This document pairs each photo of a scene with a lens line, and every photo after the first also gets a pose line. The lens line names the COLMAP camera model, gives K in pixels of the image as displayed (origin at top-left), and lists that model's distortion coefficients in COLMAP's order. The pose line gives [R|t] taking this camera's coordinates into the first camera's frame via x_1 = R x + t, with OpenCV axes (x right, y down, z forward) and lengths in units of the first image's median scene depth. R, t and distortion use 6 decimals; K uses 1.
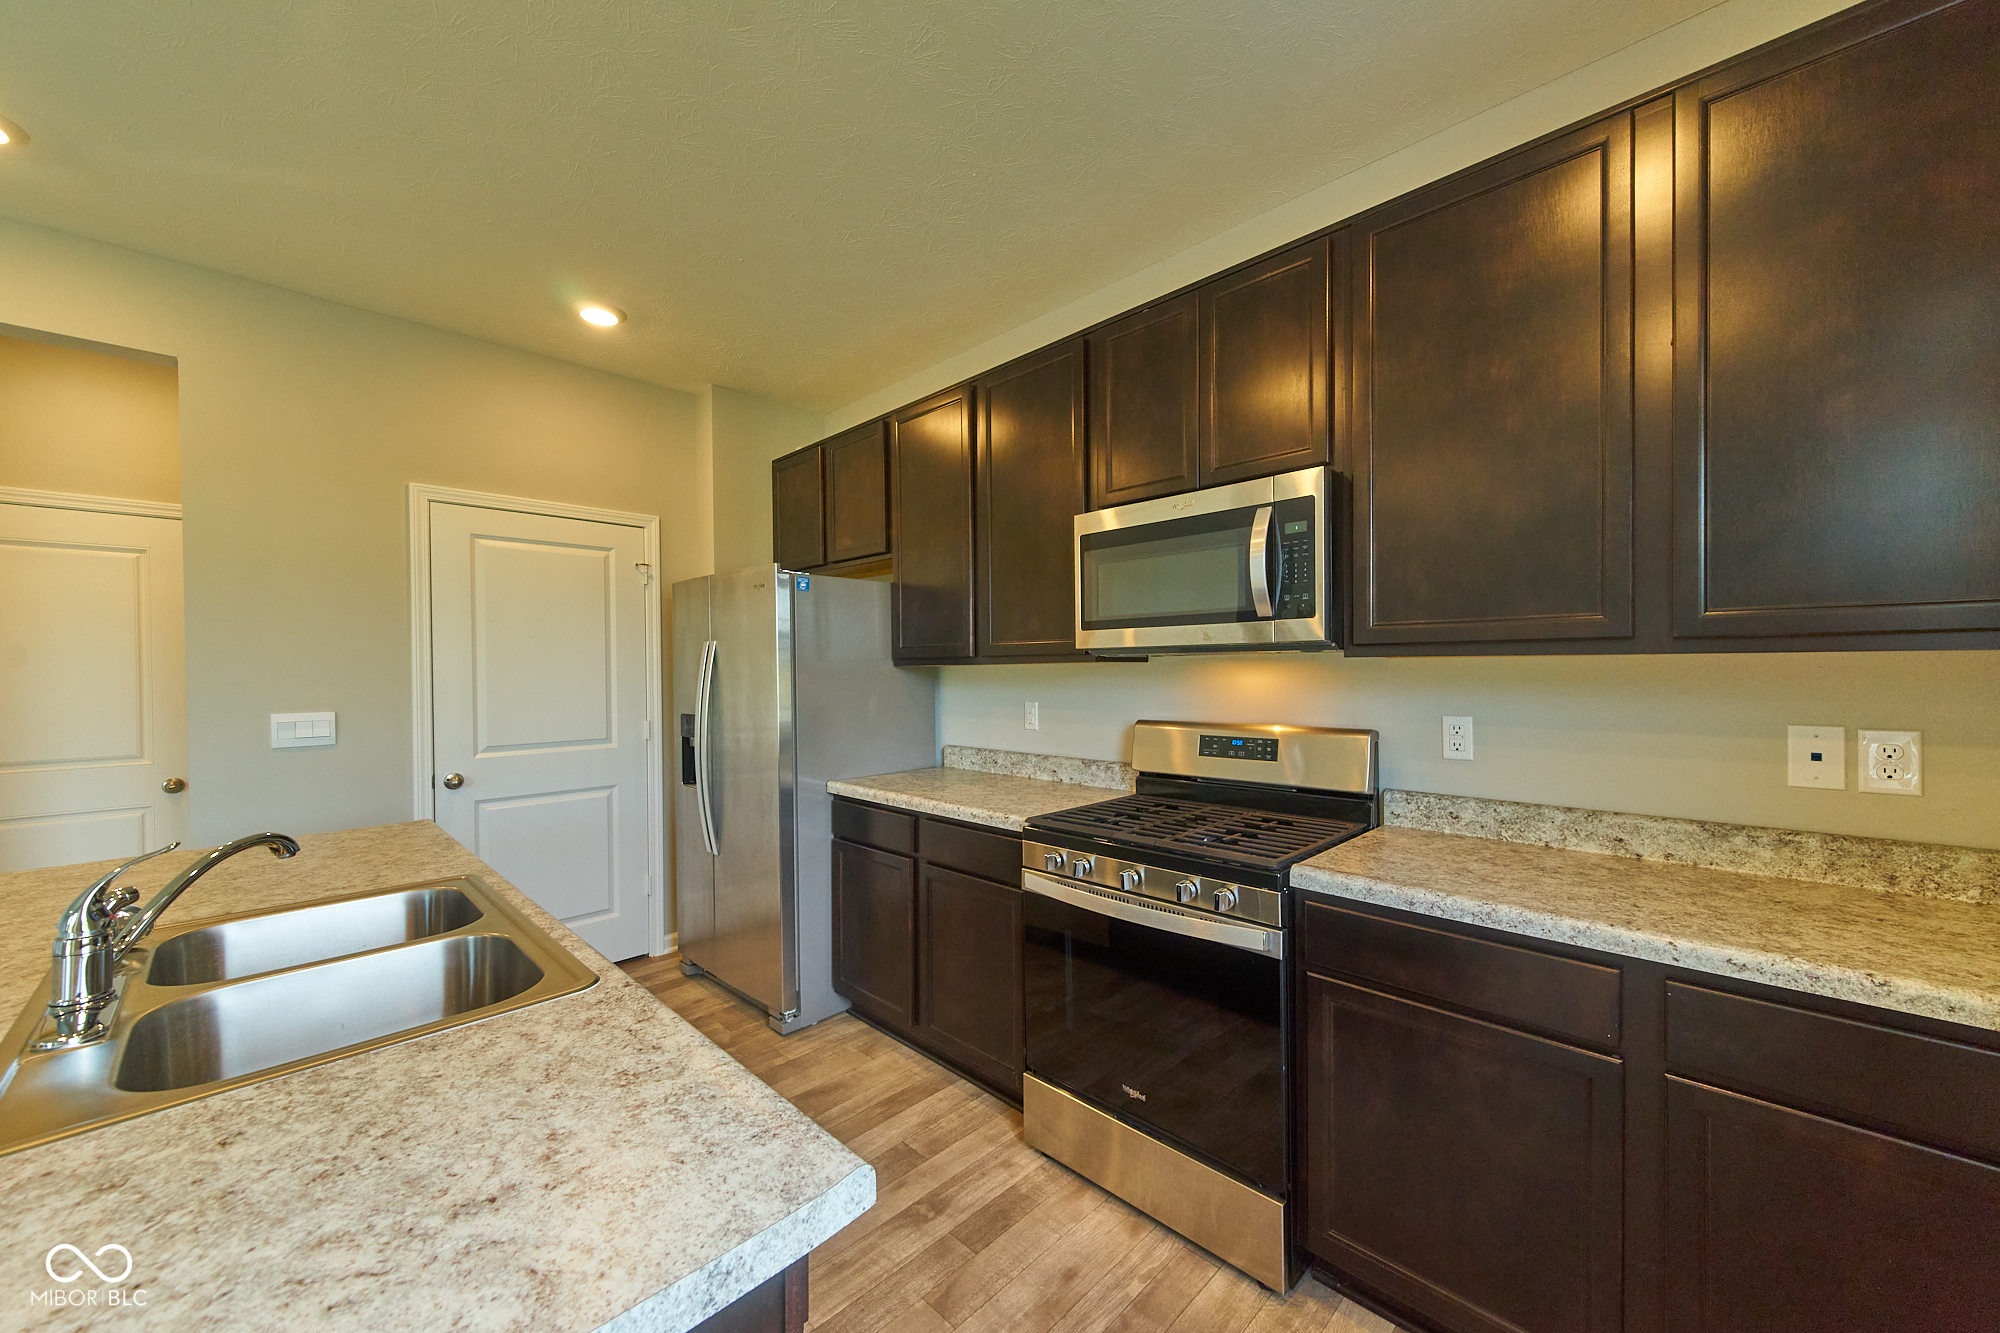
lens RADIAL K [[746.5, 0, 1010.2], [0, 746.5, 662.3], [0, 0, 1]] dist [-0.000522, -0.000320]
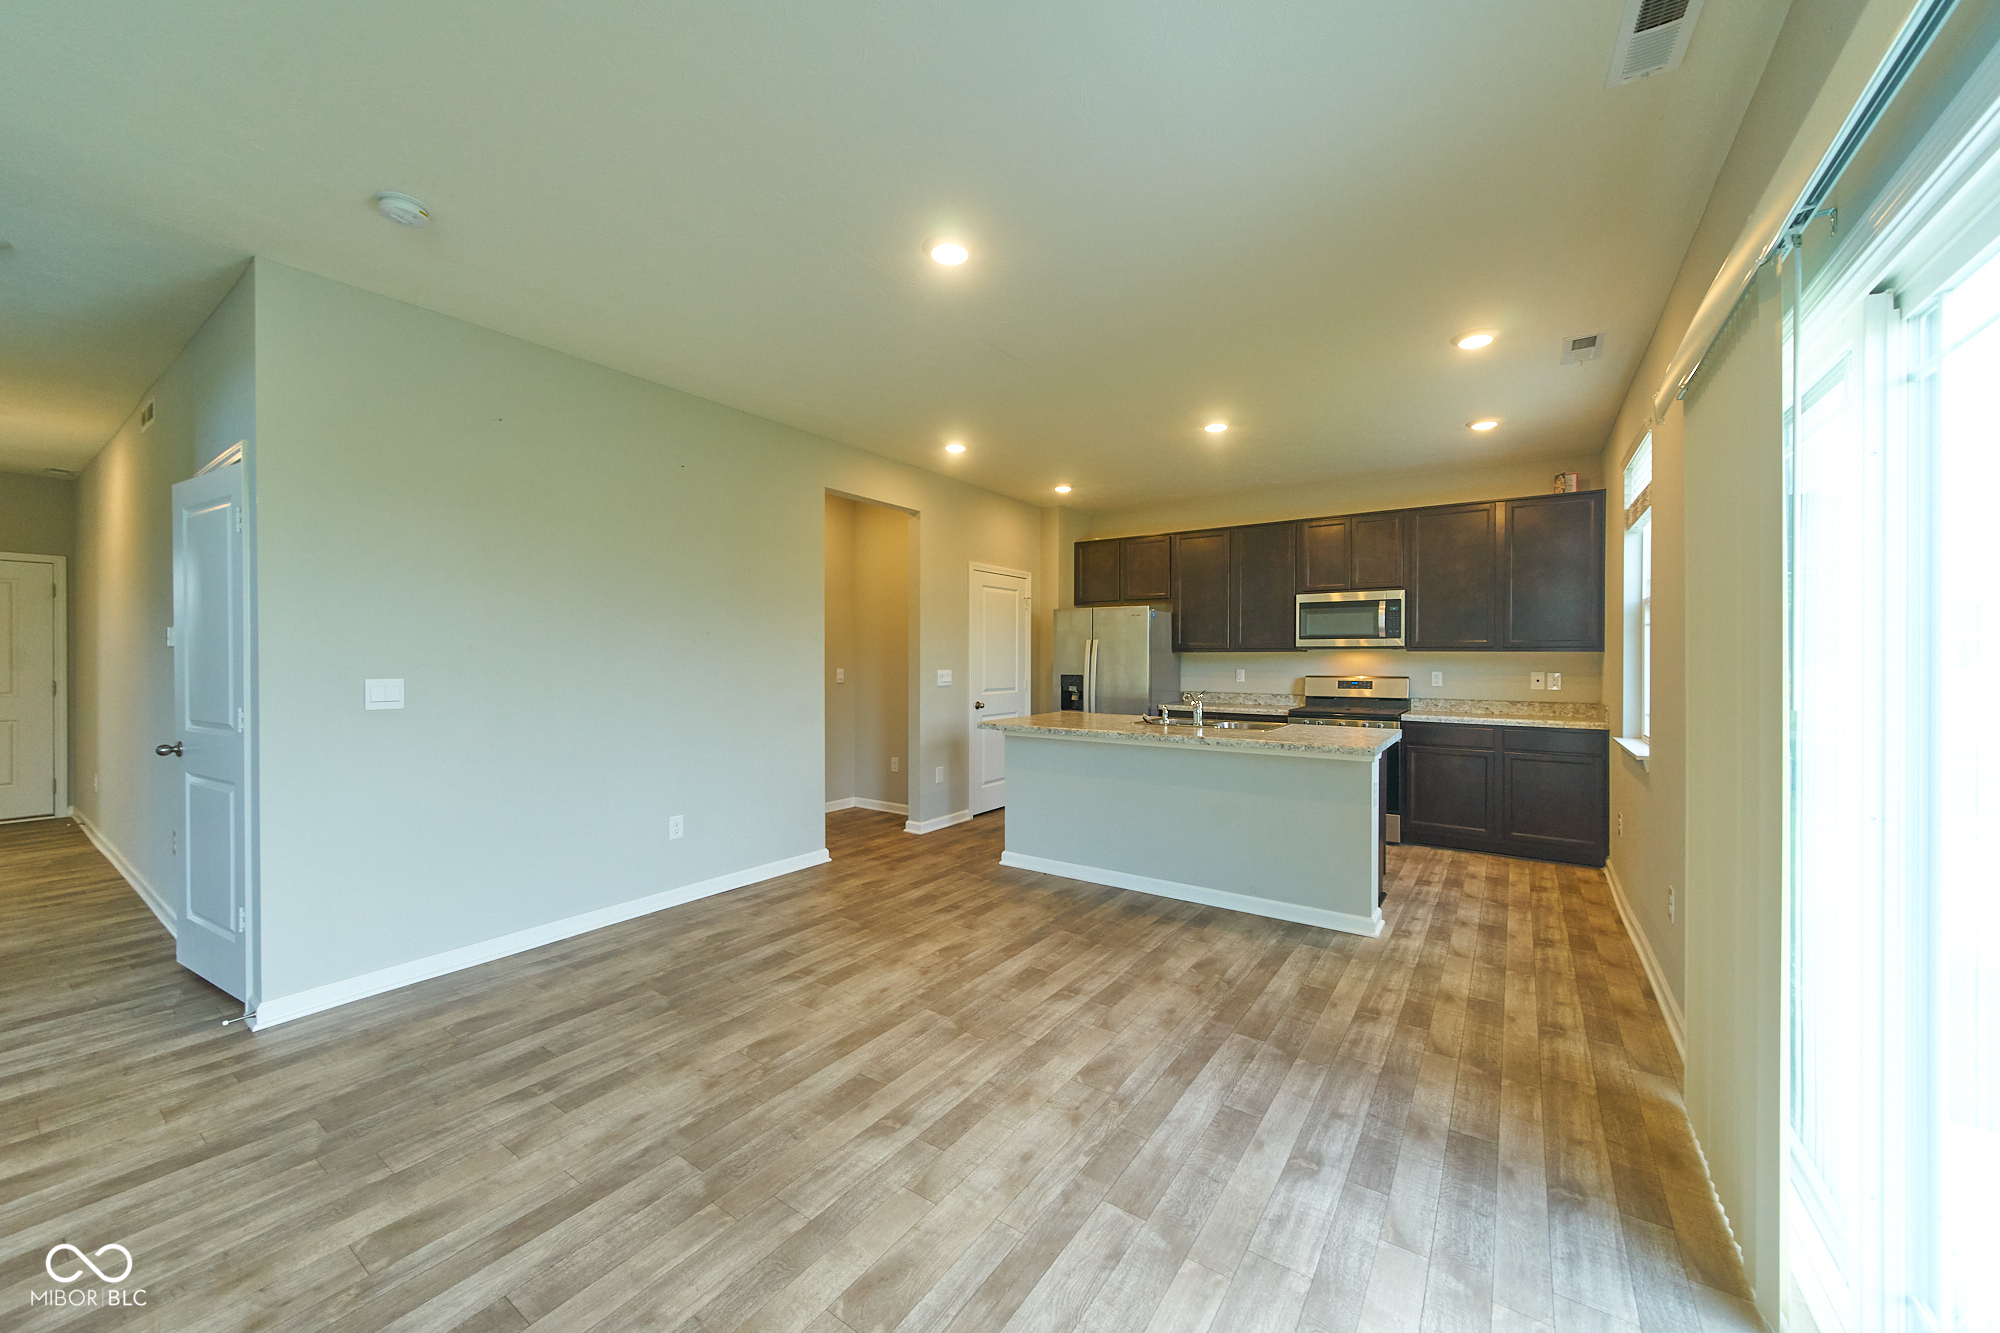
lens RADIAL K [[746.5, 0, 979.4], [0, 746.5, 657.4], [0, 0, 1]] dist [-0.000522, -0.000320]
pose [[0.991416, 0.010359, 0.130332, -0.163977], [-0.012149, 0.999842, 0.012945, -0.000124], [-0.130178, -0.014417, 0.991386, -0.175910]]
